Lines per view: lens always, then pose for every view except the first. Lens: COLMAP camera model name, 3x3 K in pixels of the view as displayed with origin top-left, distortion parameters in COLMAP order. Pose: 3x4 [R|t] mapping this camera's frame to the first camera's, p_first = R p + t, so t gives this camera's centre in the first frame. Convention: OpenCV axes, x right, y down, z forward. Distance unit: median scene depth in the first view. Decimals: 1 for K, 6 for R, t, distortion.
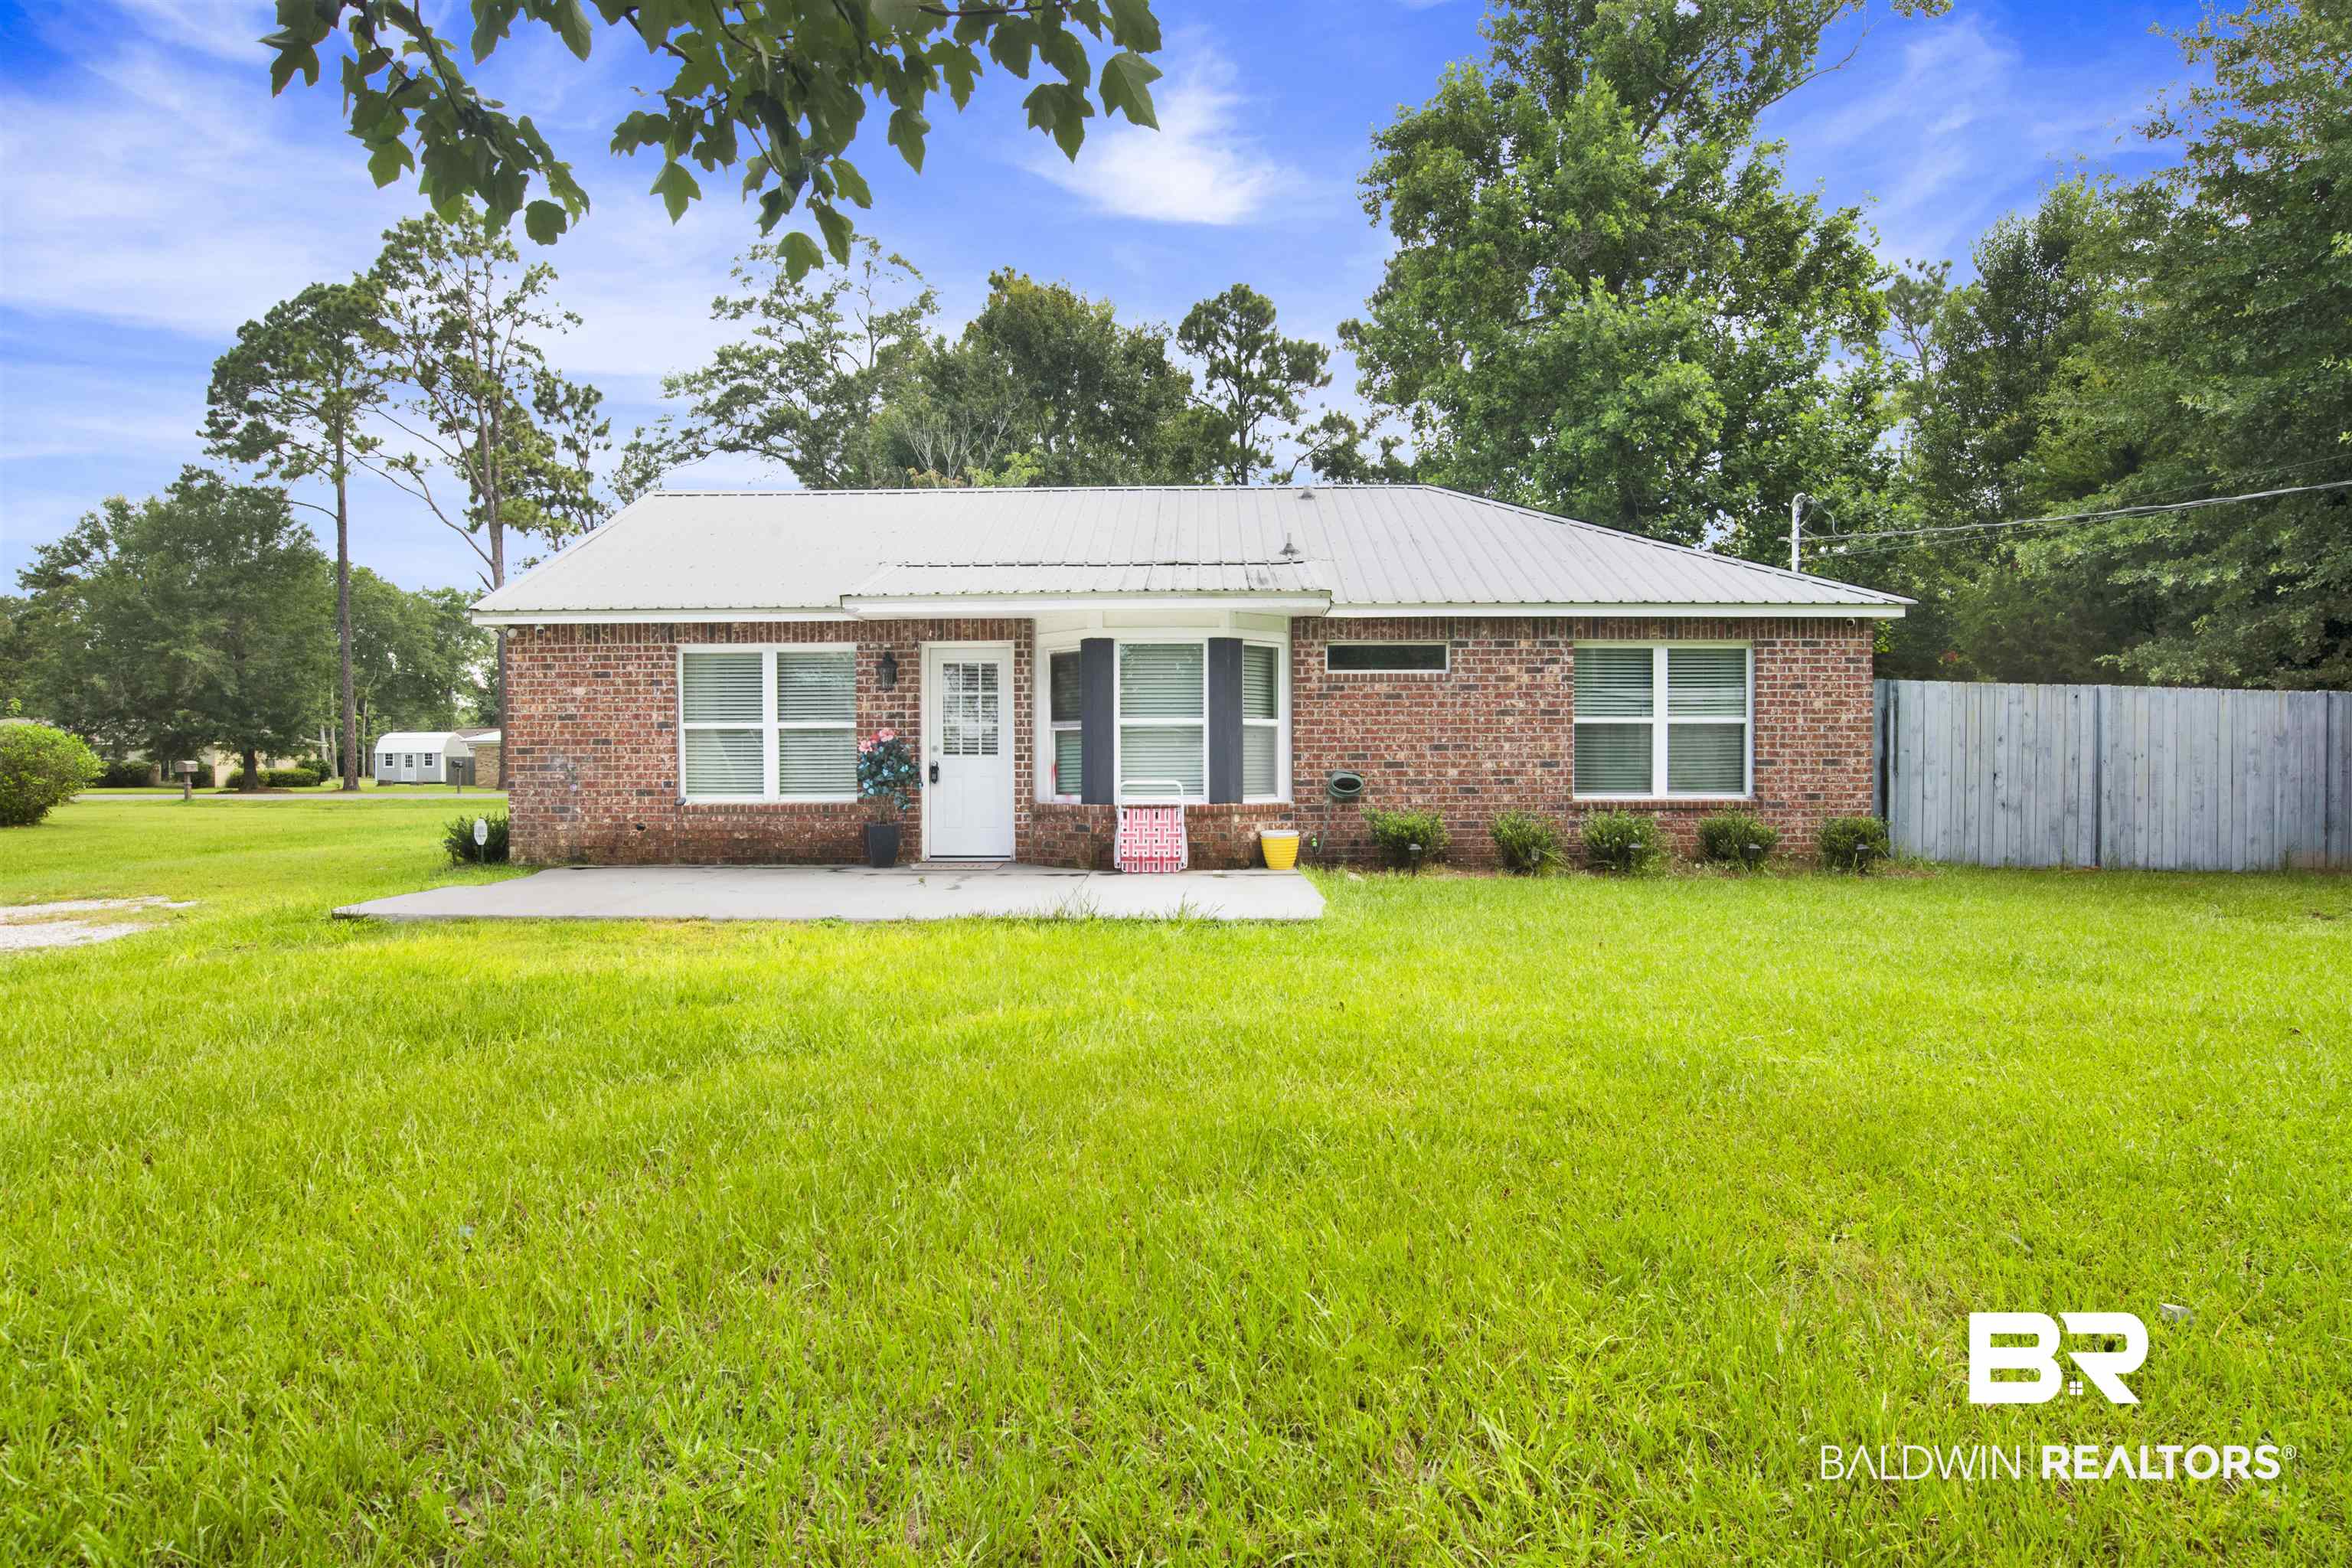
lens RADIAL K [[1225.8, 0, 1193.6], [0, 1225.8, 785.8], [0, 0, 1]] dist [-0.067807, 0.020529]
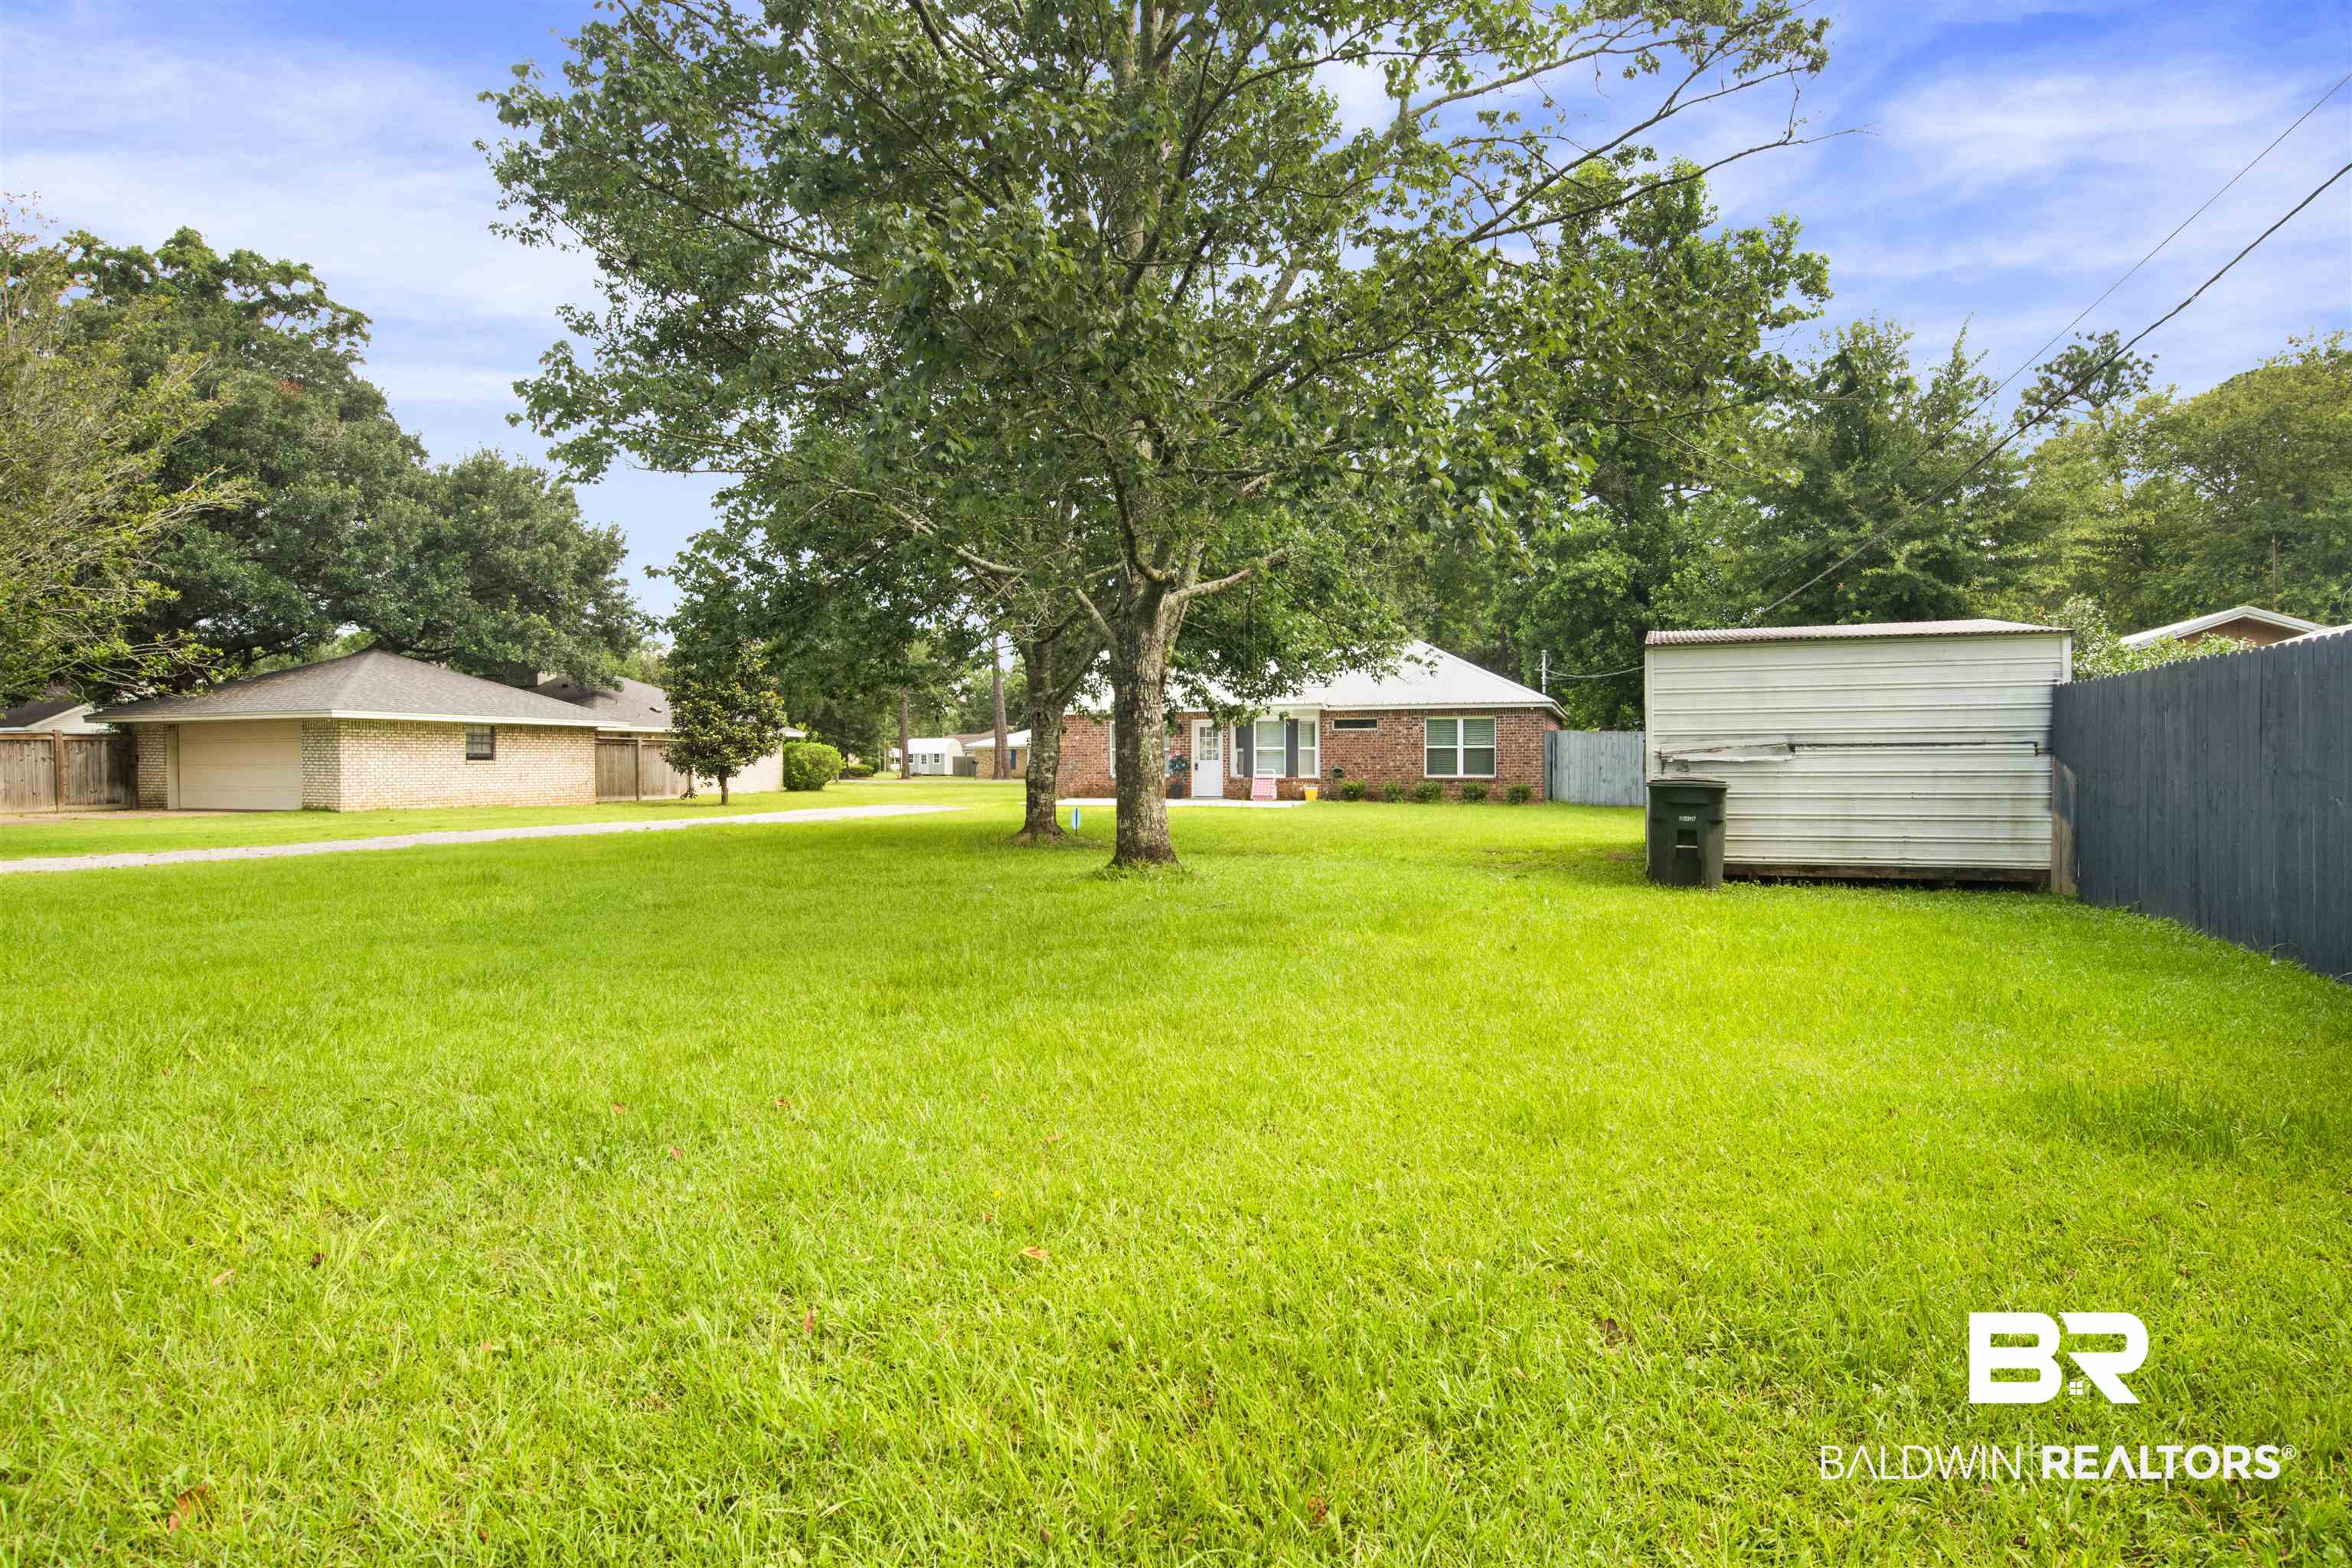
lens RADIAL K [[1225.8, 0, 1188.9], [0, 1225.8, 779.9], [0, 0, 1]] dist [-0.067807, 0.020529]
pose [[0.944980, 0.006514, -0.327063, 0.698269], [-0.007657, 0.999968, -0.002209, 0.027434], [0.327038, 0.004591, 0.945000, -1.681011]]
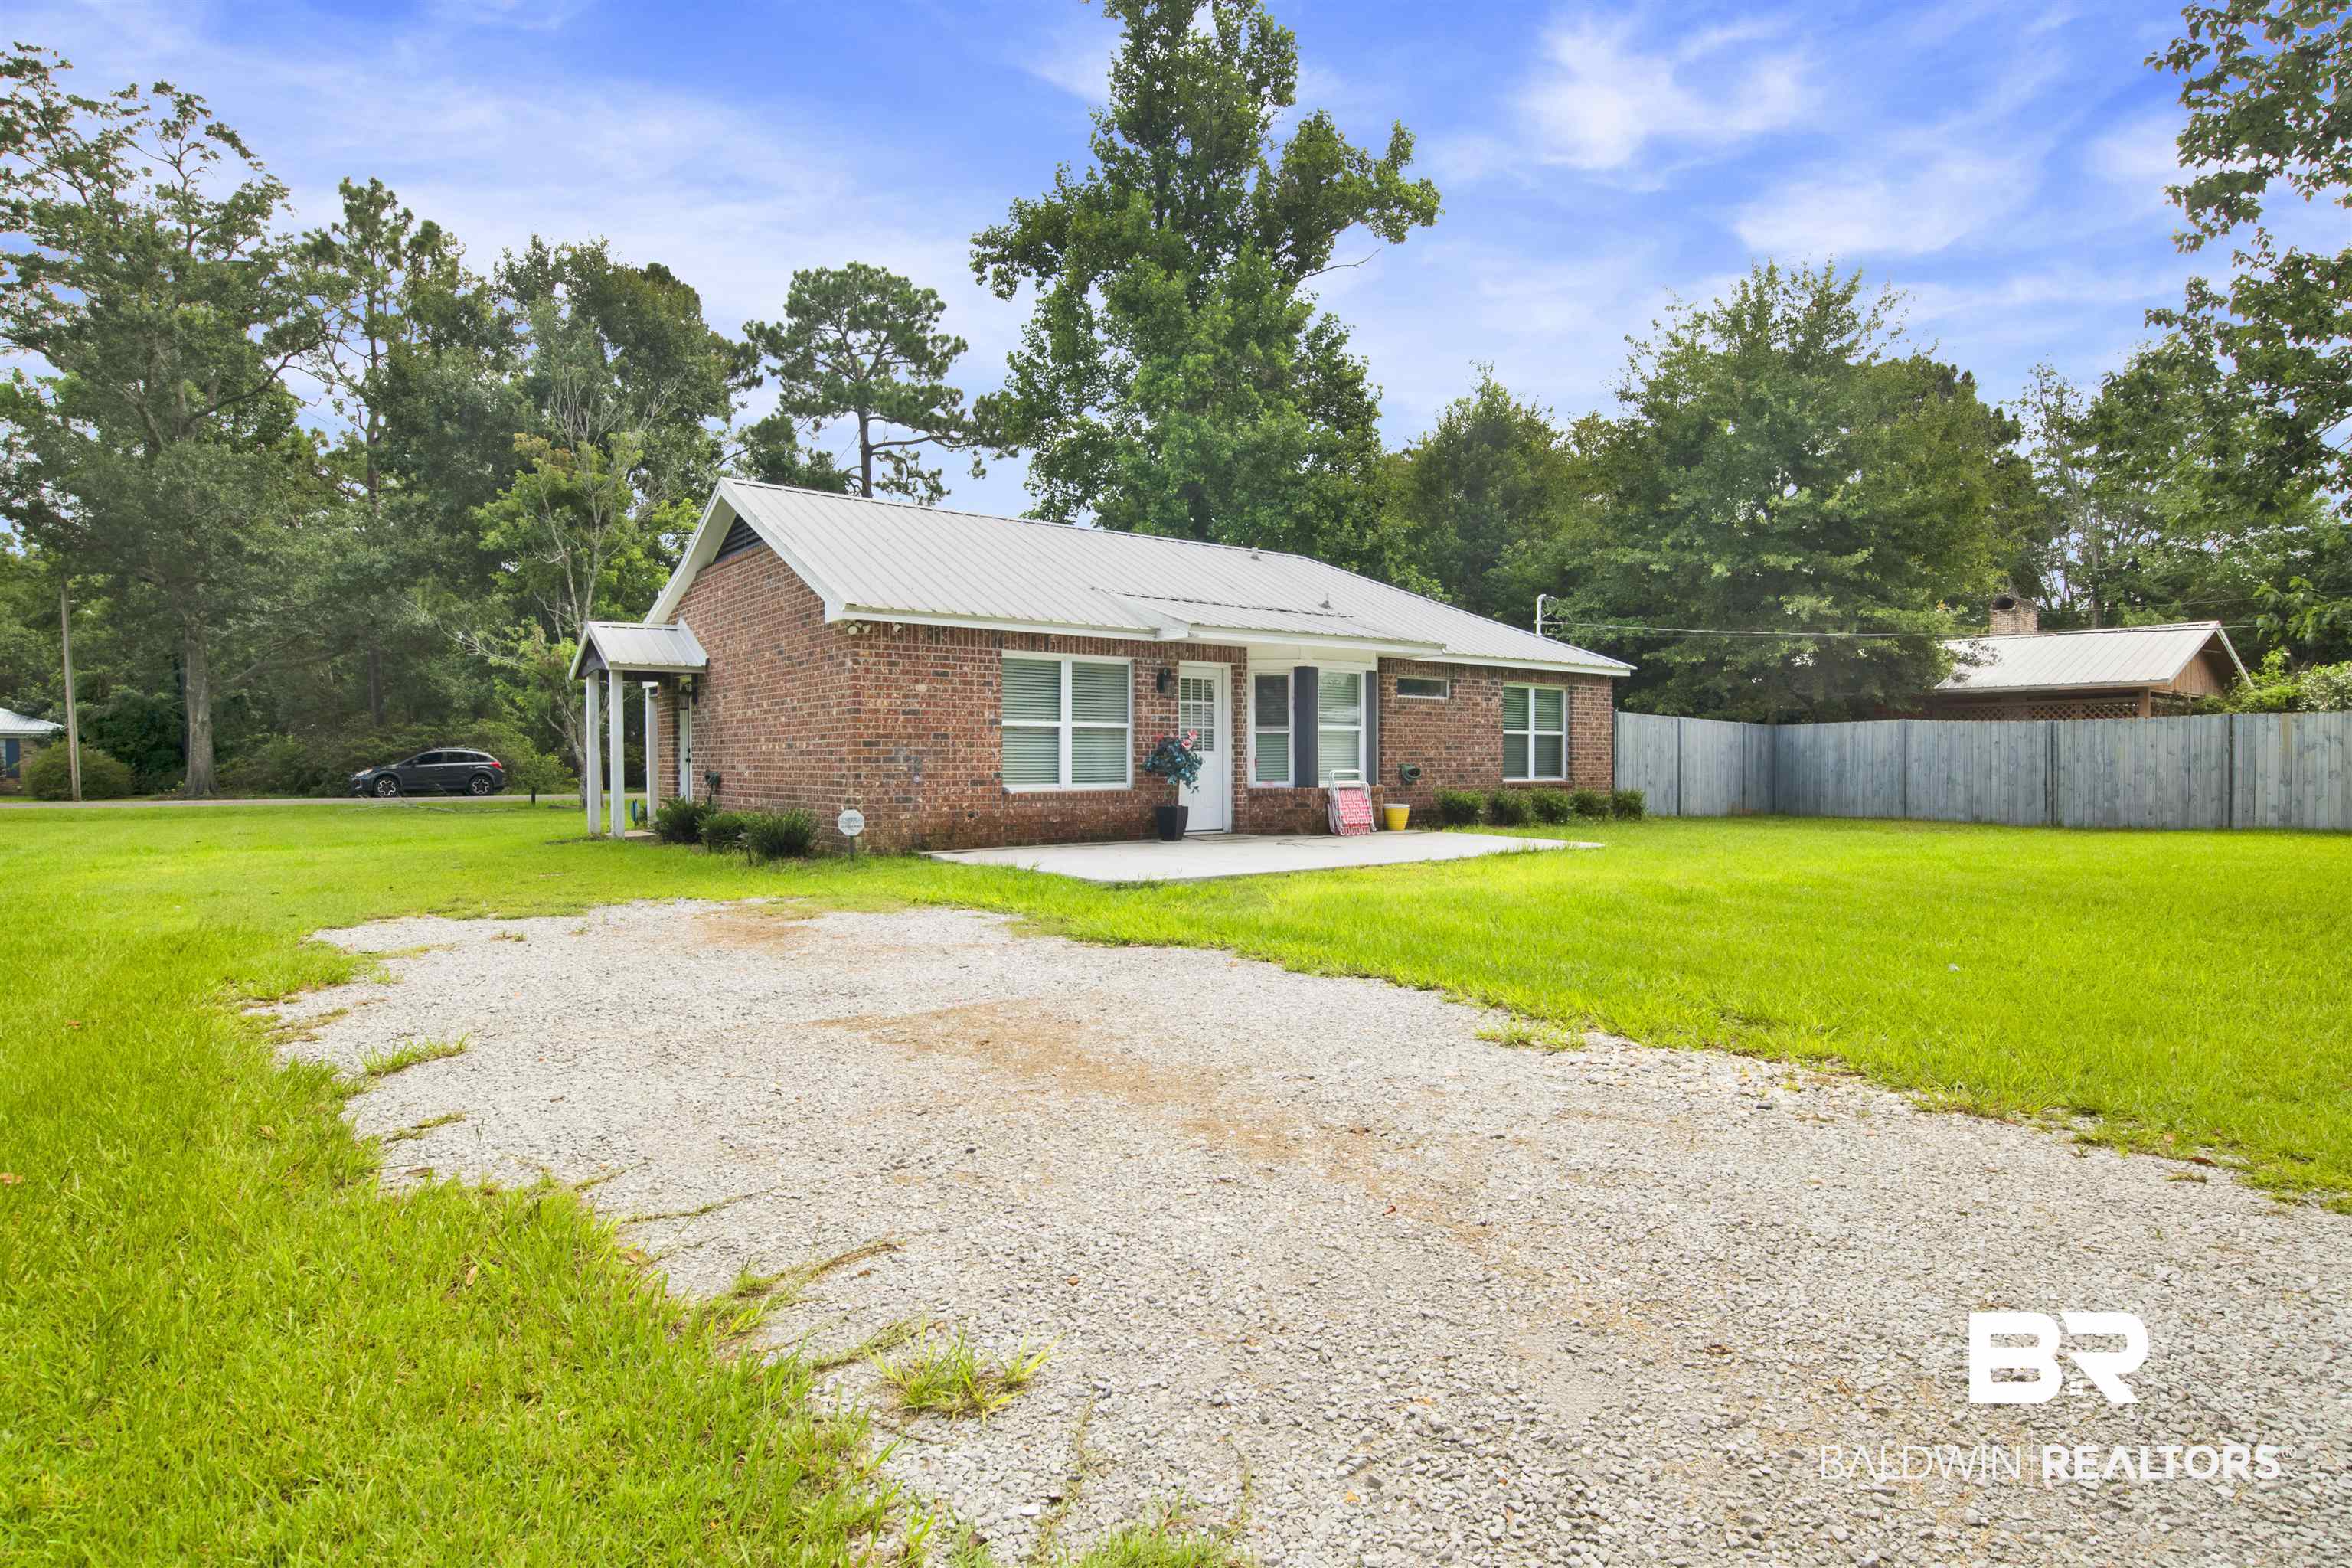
lens RADIAL K [[1225.8, 0, 1185.5], [0, 1225.8, 779.1], [0, 0, 1]] dist [-0.067807, 0.020529]
pose [[0.783676, -0.007325, 0.621126, -0.997778], [0.012054, 0.999922, -0.003416, 0.008302], [-0.621052, 0.010164, 0.783703, 0.011951]]
